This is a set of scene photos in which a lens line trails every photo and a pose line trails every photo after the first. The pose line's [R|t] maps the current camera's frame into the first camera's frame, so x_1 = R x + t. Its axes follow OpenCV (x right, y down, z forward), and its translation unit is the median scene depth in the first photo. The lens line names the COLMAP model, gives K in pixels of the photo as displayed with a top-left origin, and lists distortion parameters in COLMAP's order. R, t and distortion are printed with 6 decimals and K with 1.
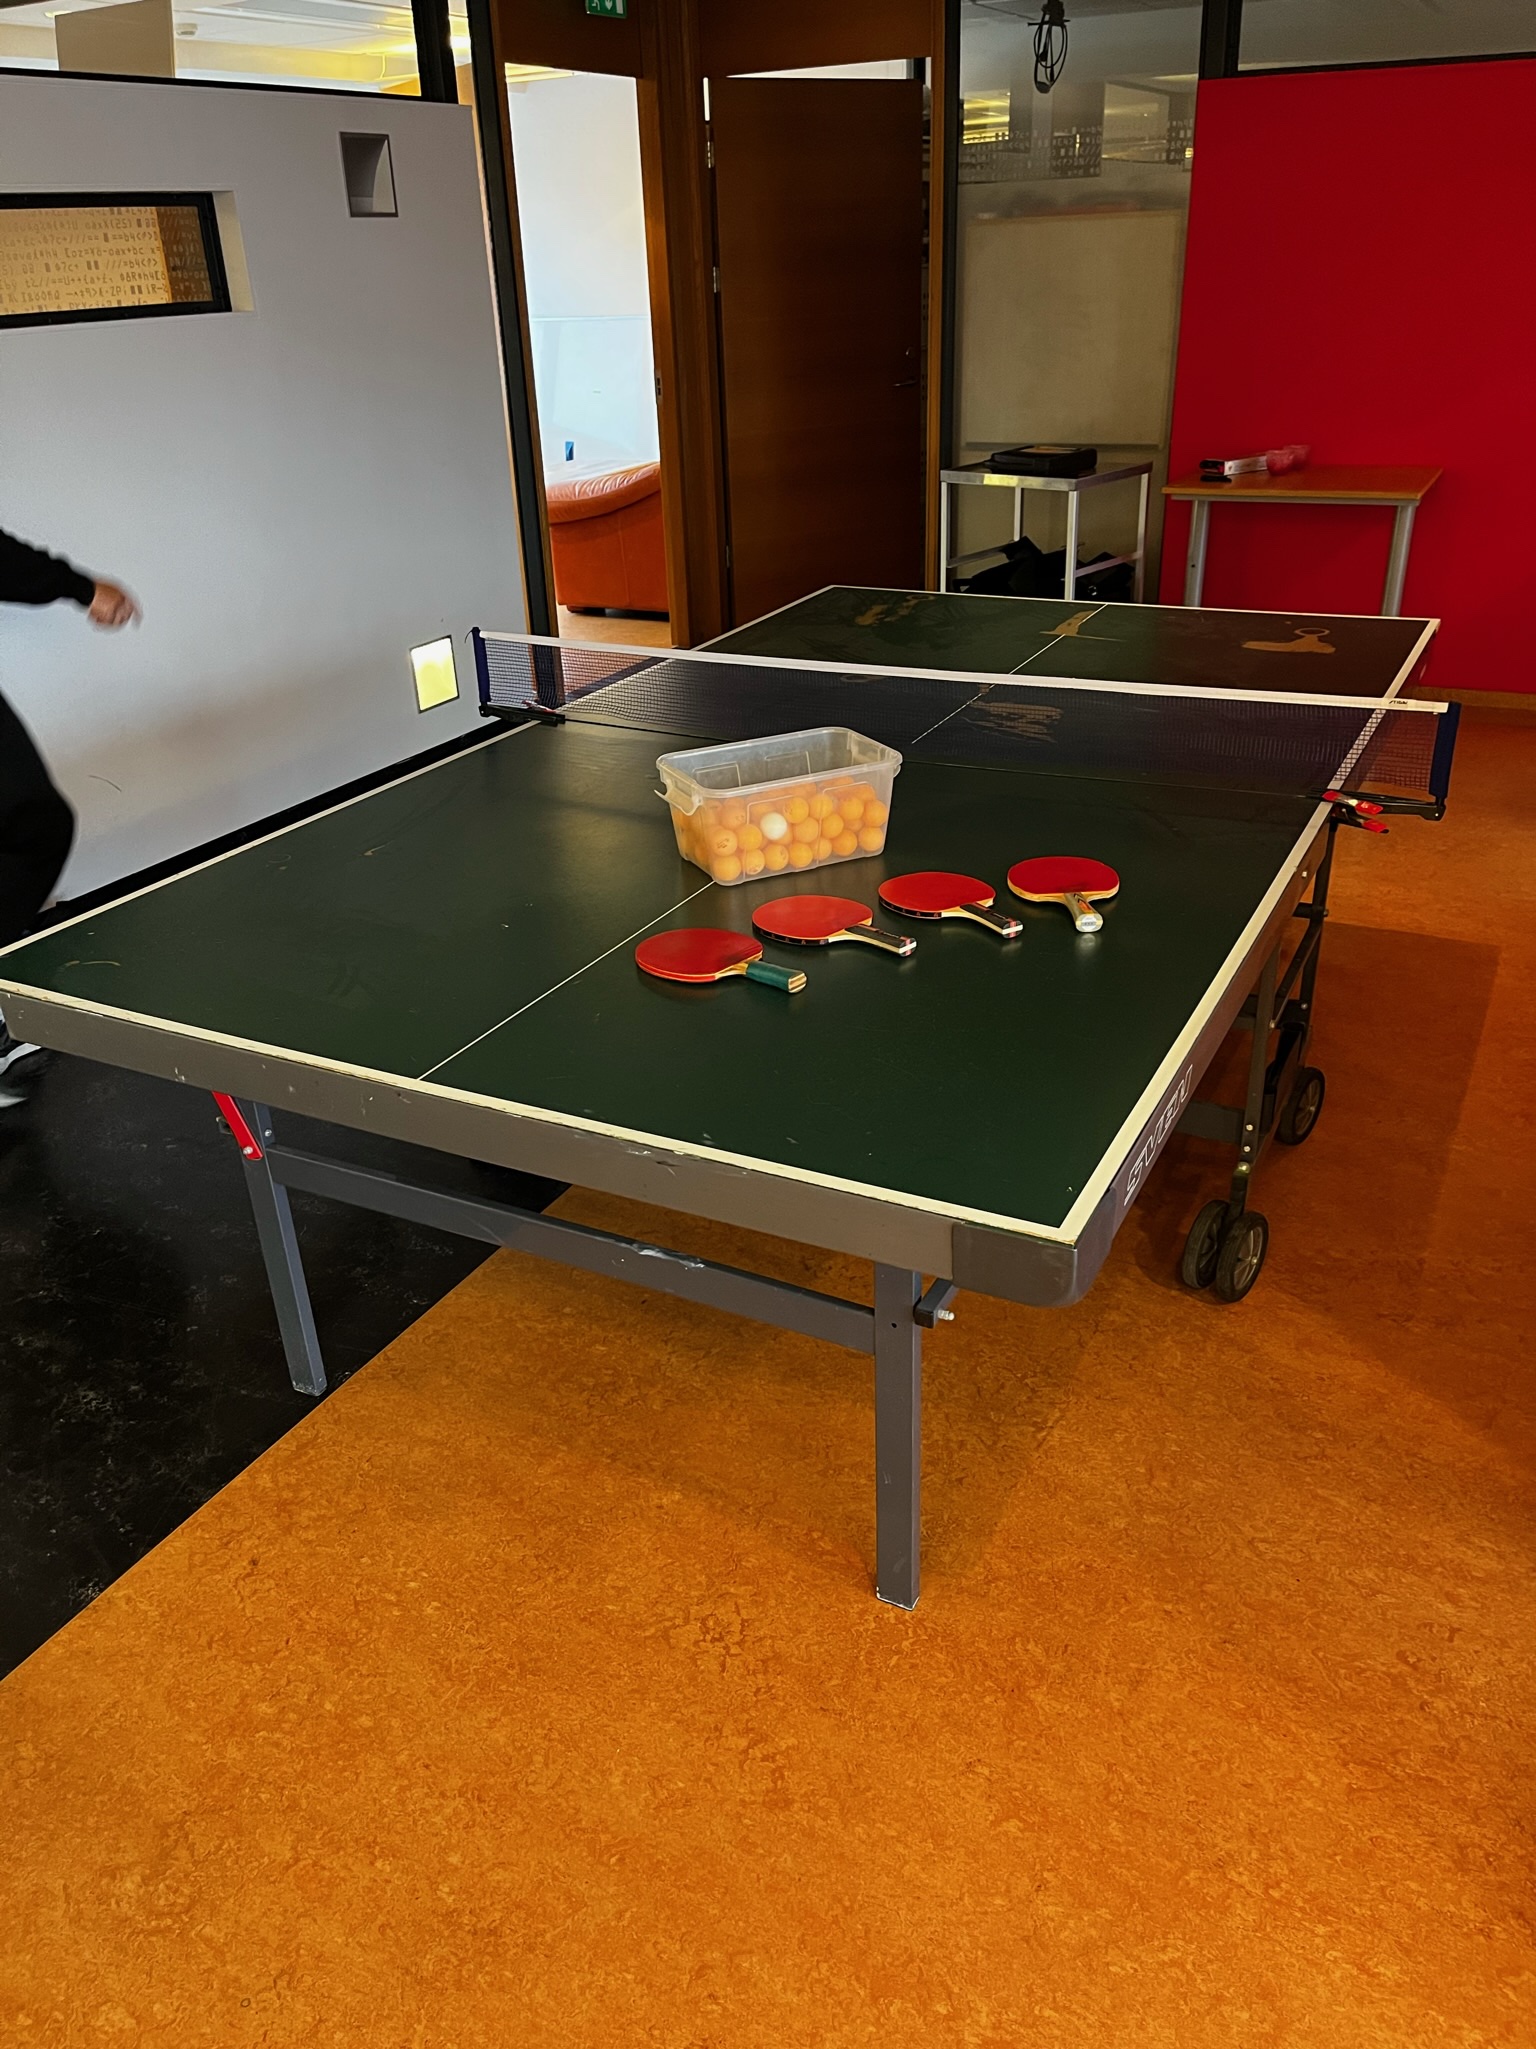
lens RADIAL K [[1579.5, 0, 721.9], [0, 1579.5, 1038.6], [0, 0, 1]] dist [0.060983, -0.087509]
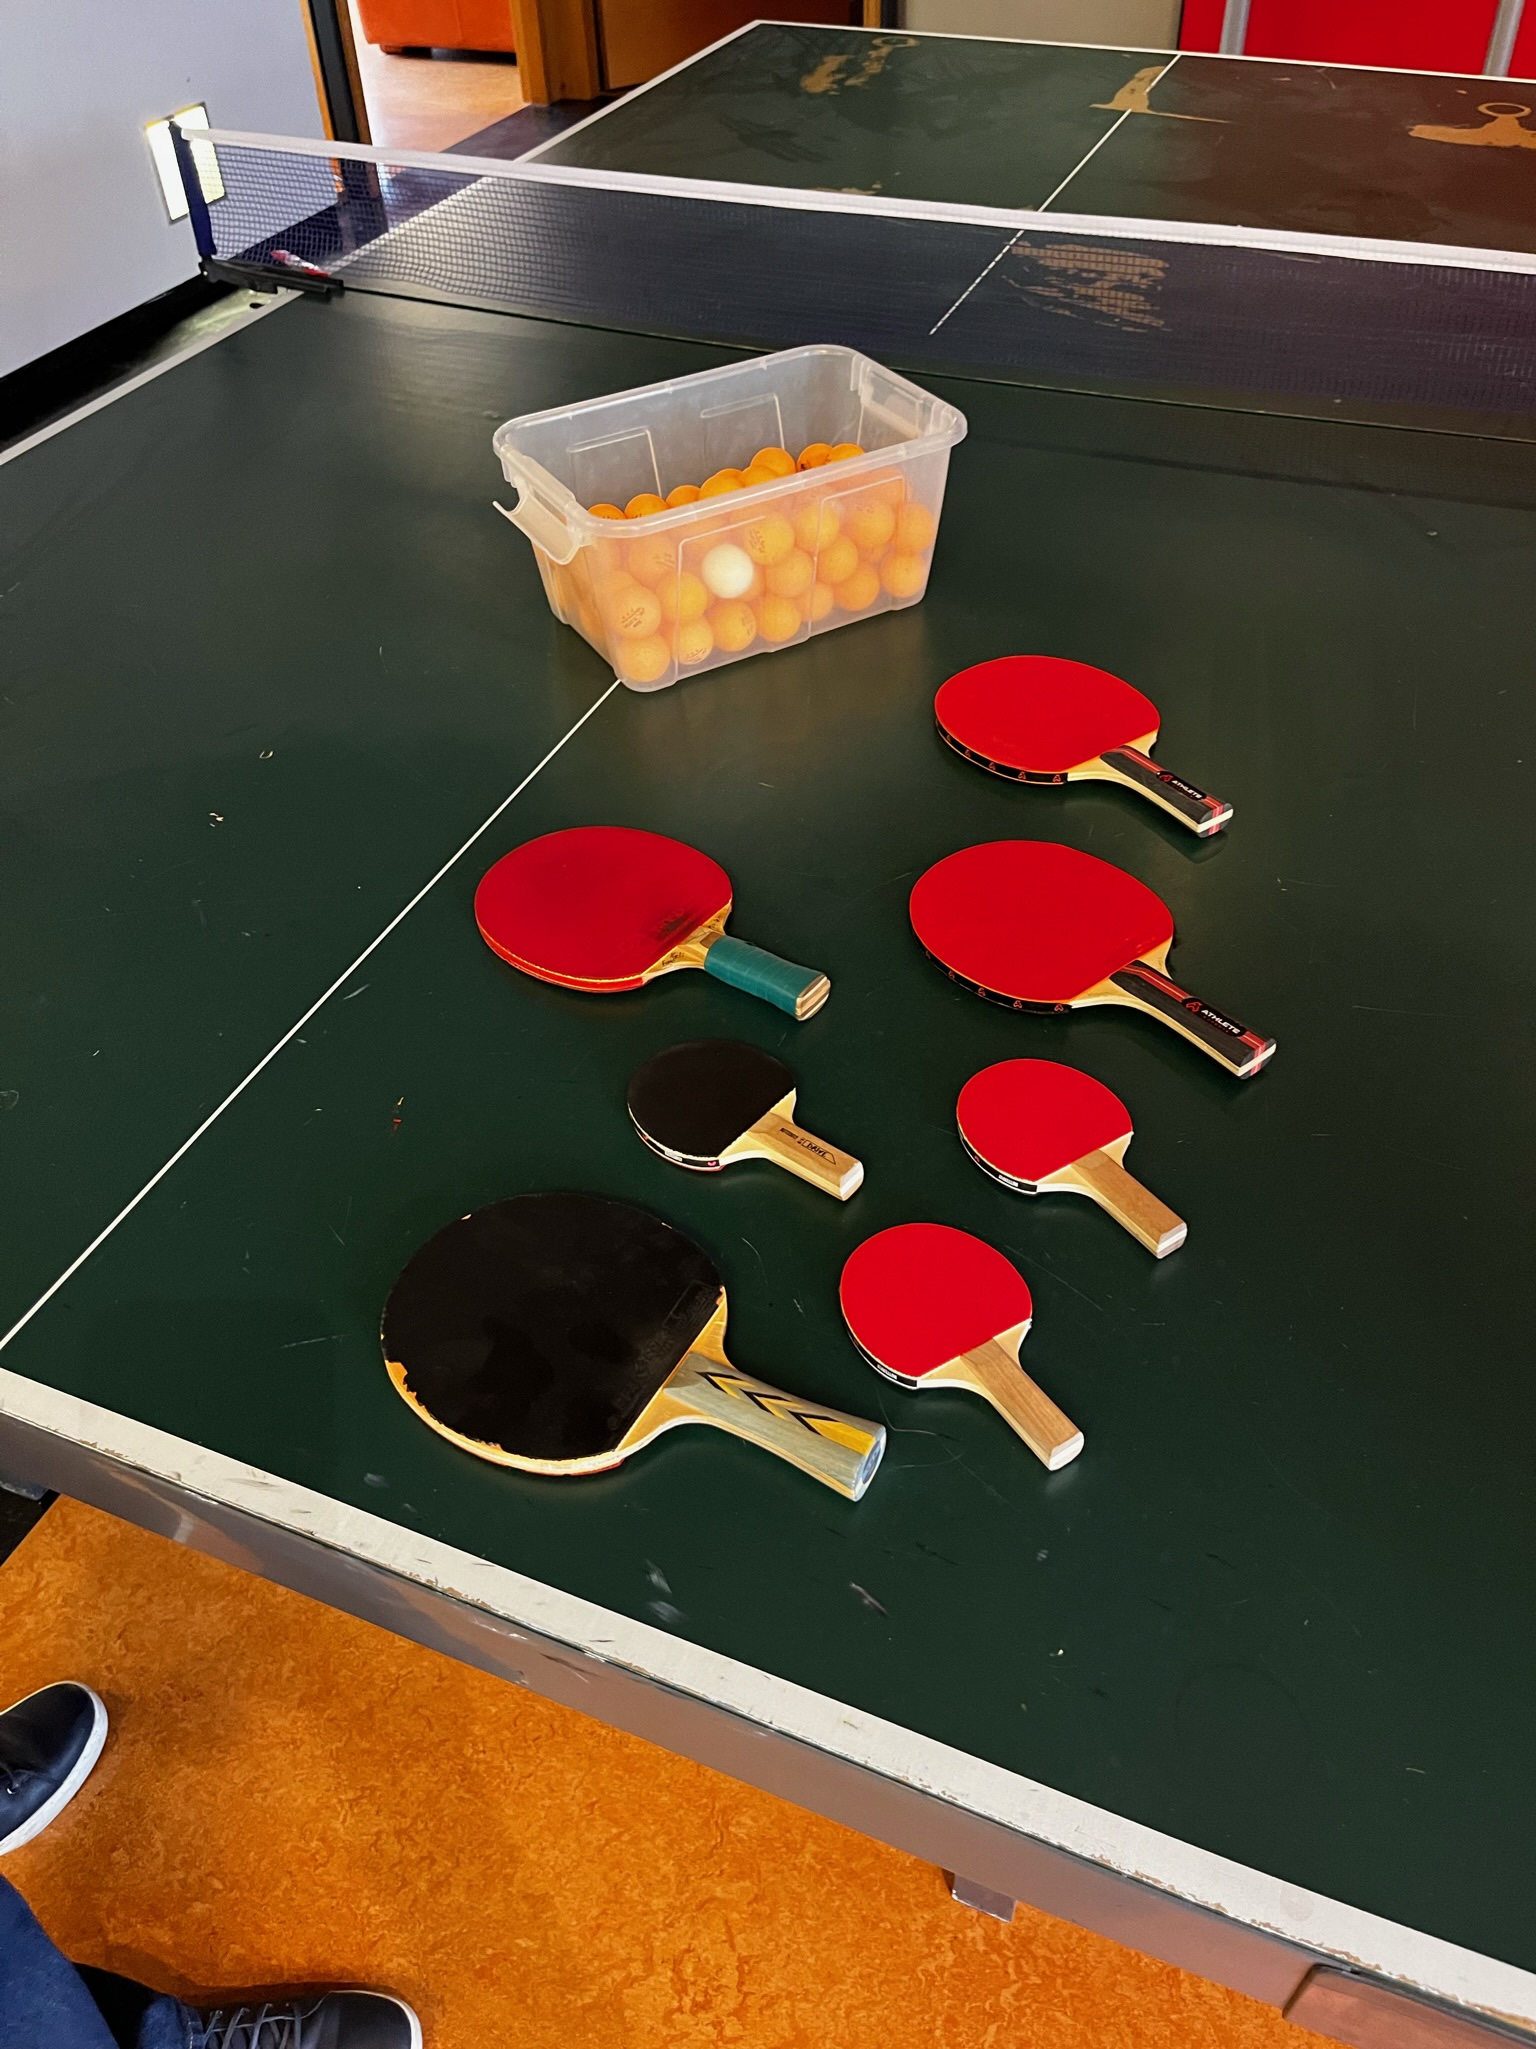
lens RADIAL K [[1579.5, 0, 763.3], [0, 1579.5, 1028.3], [0, 0, 1]] dist [0.060983, -0.087509]
pose [[0.995445, -0.056349, 0.076901, -0.004591], [0.031695, 0.956355, 0.290484, -0.141030], [-0.089913, -0.286723, 0.953785, 0.448791]]
